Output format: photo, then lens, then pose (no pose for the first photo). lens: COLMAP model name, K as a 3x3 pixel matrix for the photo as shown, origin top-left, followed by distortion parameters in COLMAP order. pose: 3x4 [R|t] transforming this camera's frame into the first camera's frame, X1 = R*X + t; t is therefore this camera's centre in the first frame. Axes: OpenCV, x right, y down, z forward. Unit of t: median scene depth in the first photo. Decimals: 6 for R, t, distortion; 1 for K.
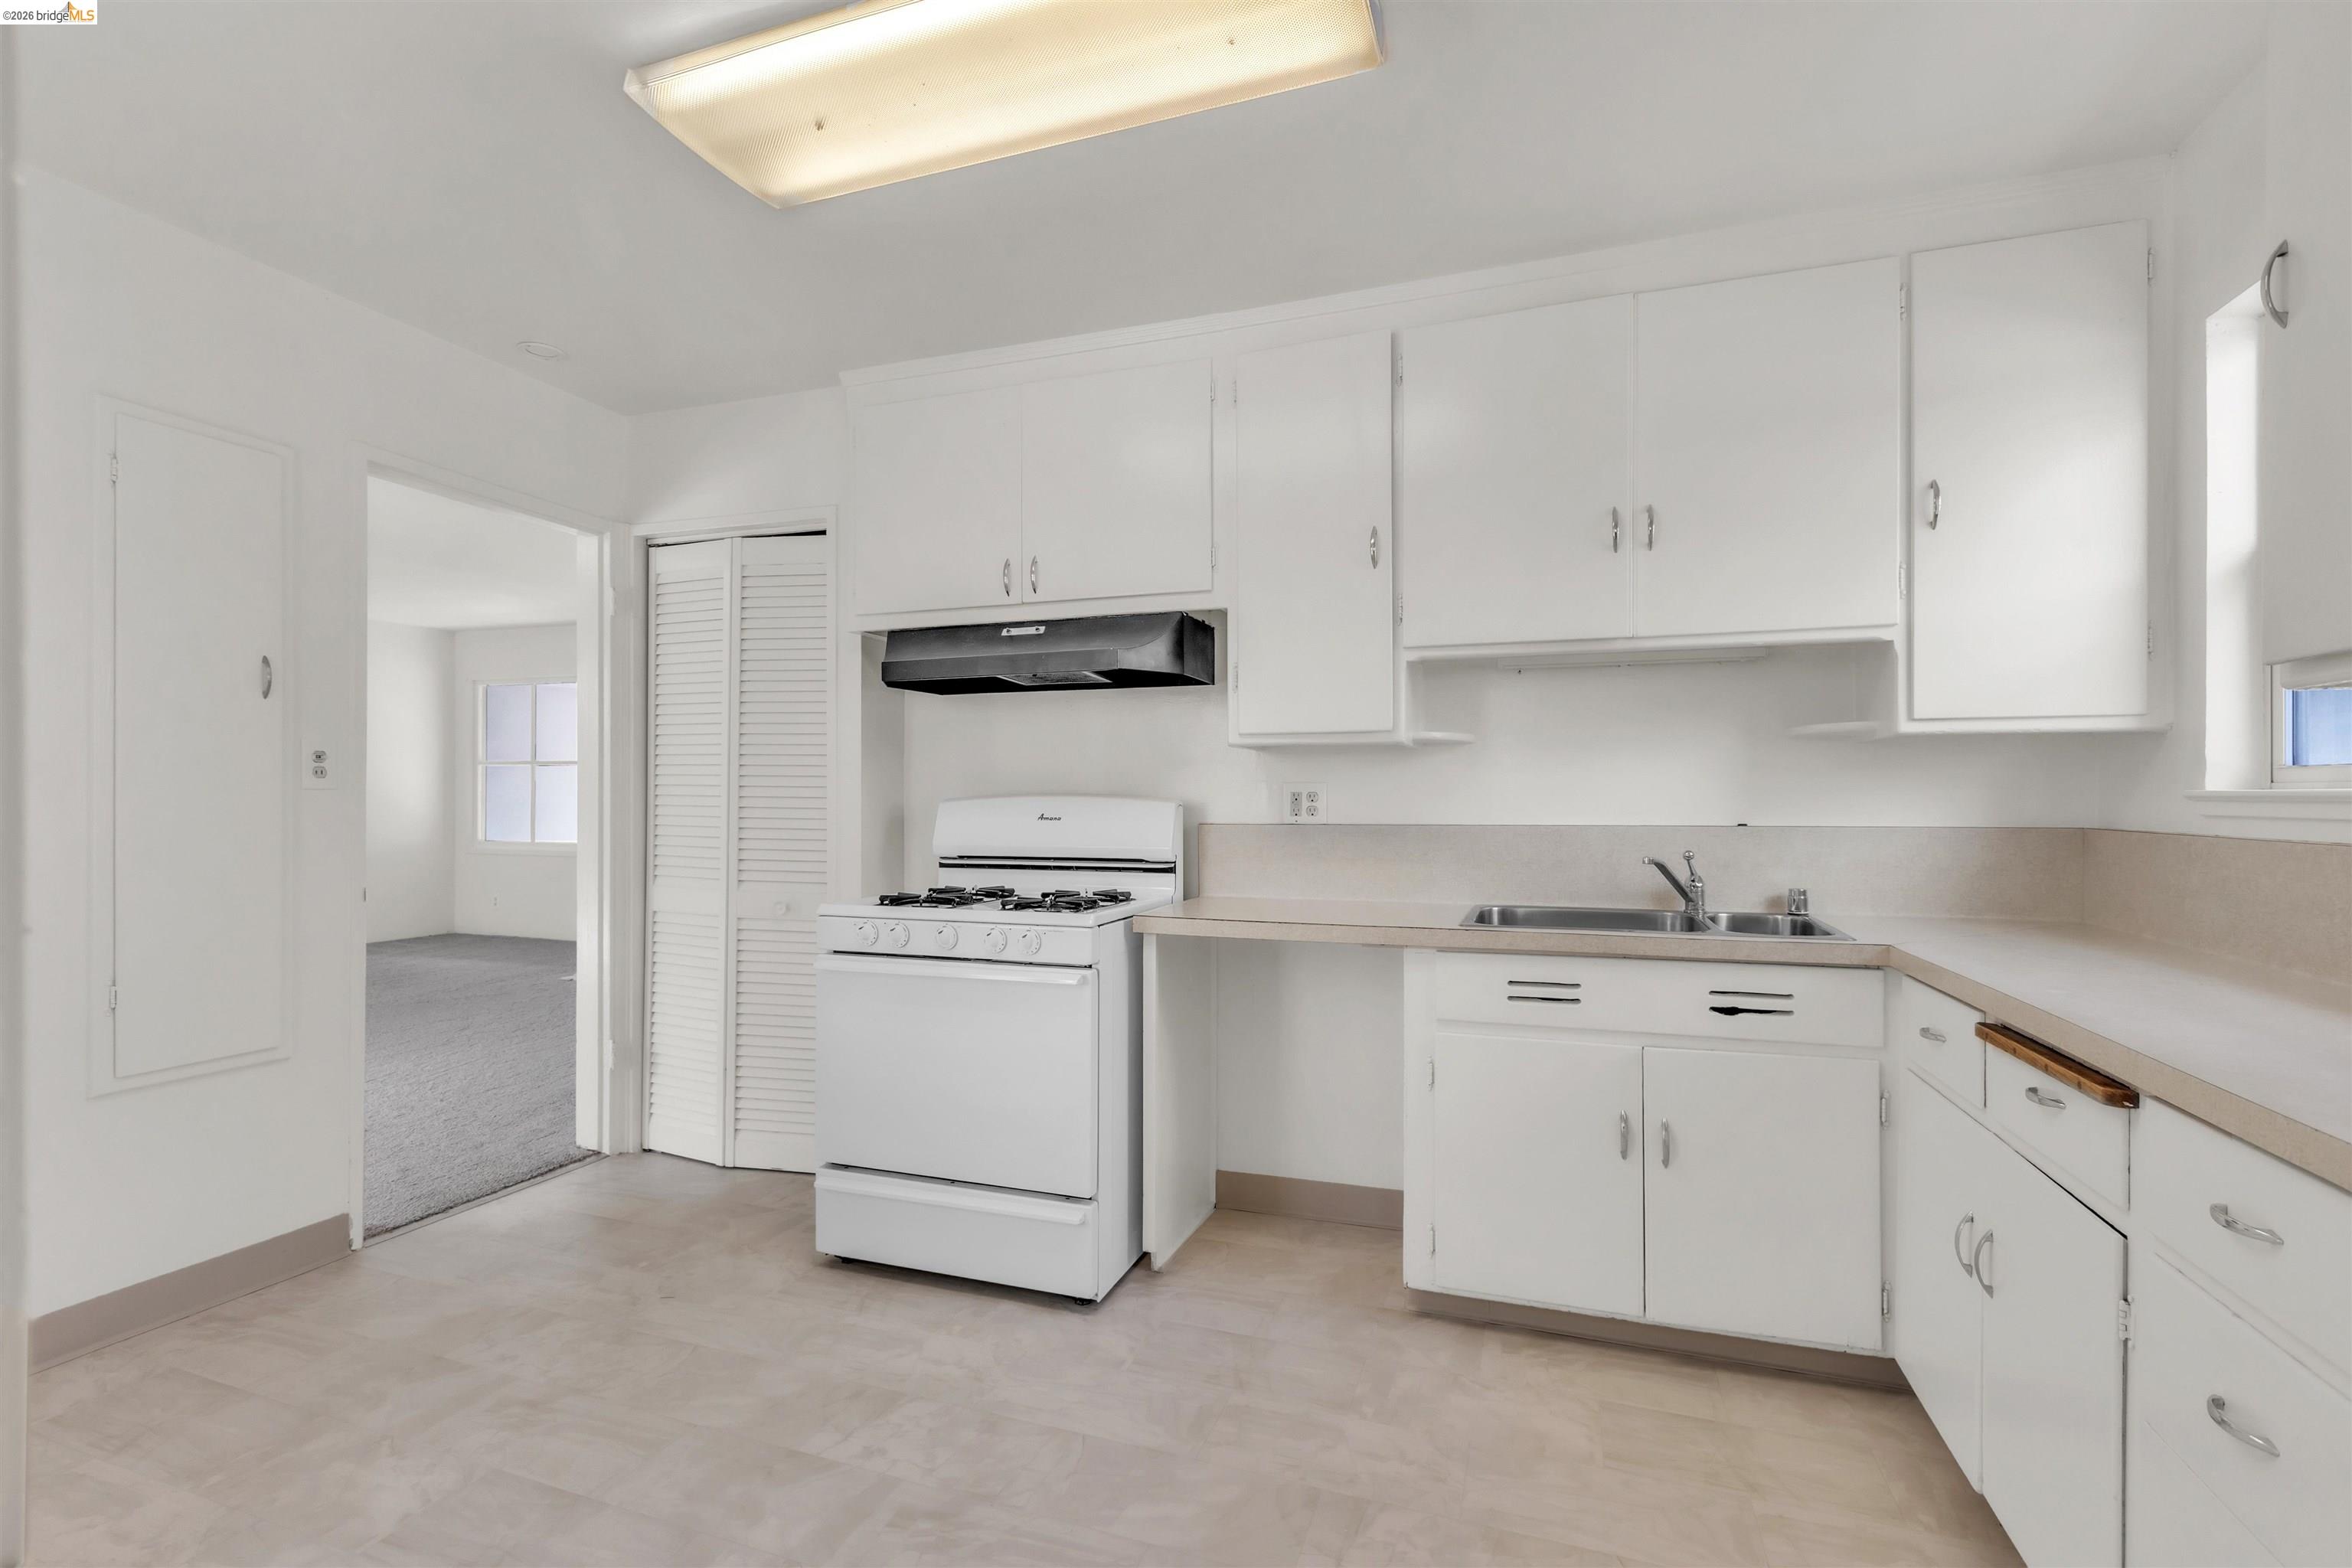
lens RADIAL K [[1097.7, 0, 1174.2], [0, 1097.7, 793.1], [0, 0, 1]] dist [0.002134, 0.000249]
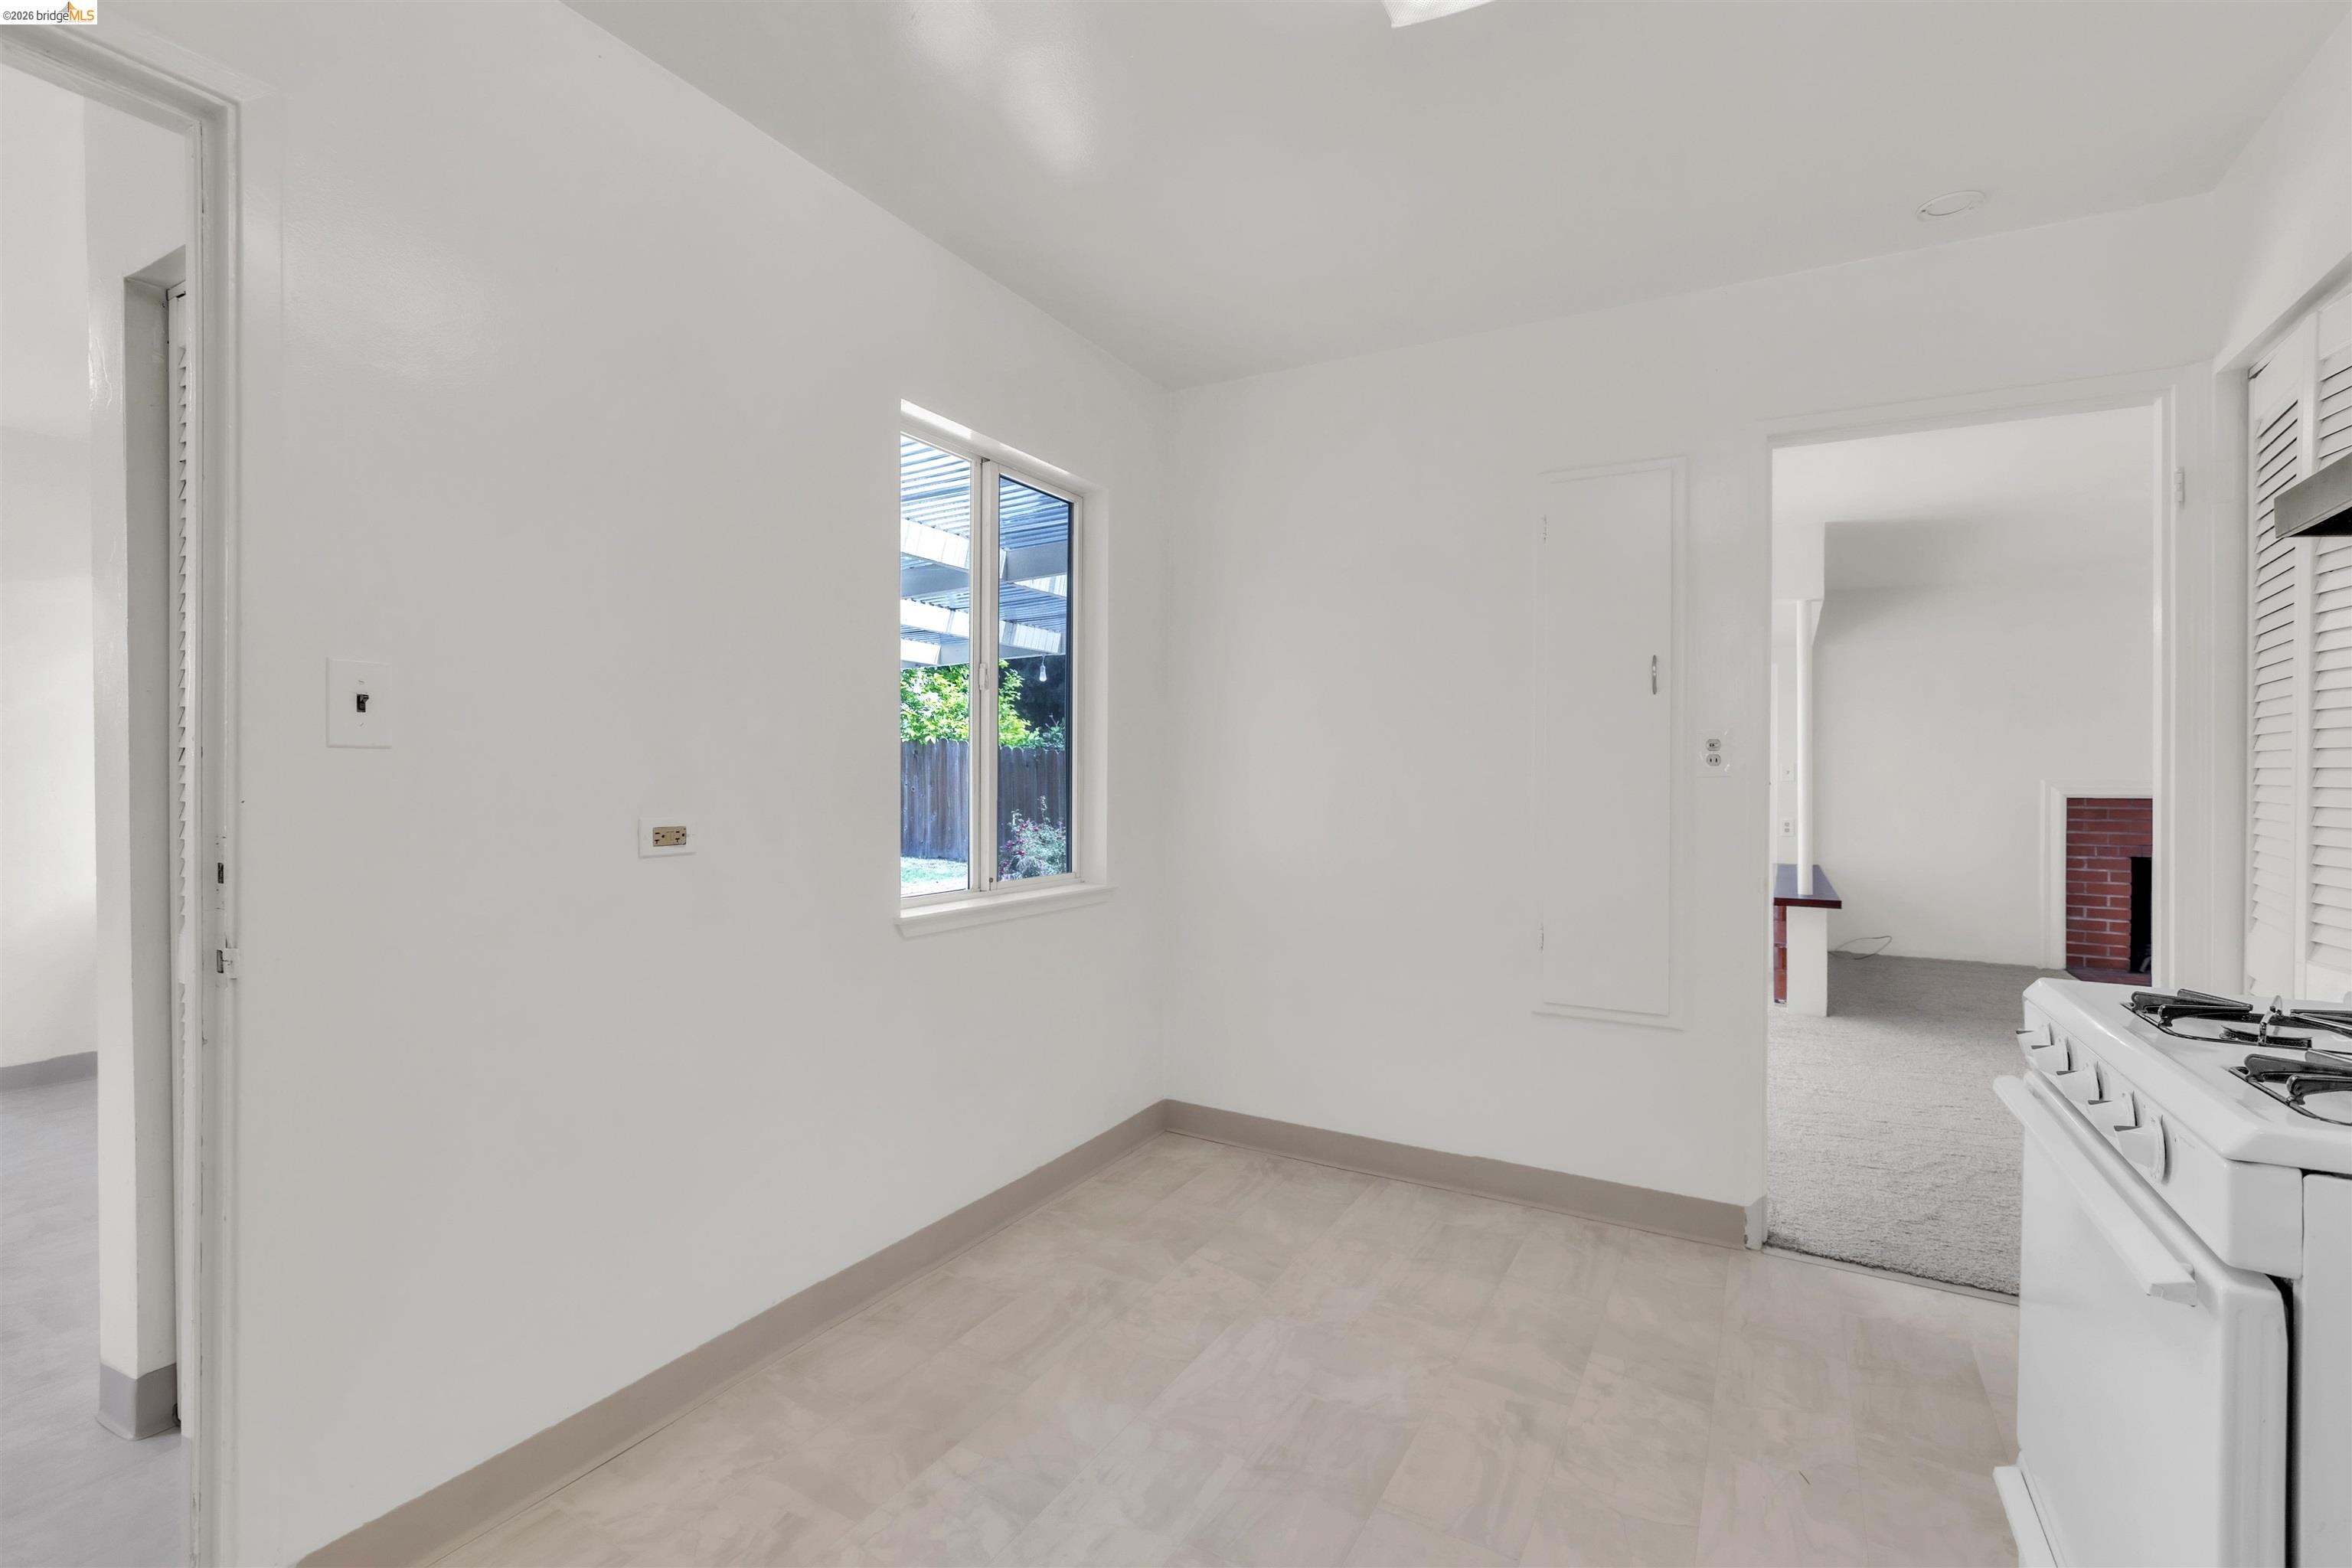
lens RADIAL K [[1063.1, 0, 1188.6], [0, 1063.1, 778.3], [0, 0, 1]] dist [0.002286, 0.000278]
pose [[-0.176910, -0.001915, -0.984225, 0.165208], [-0.005248, 0.999986, -0.001003, 0.000894], [0.984213, 0.004988, -0.176918, 0.405458]]
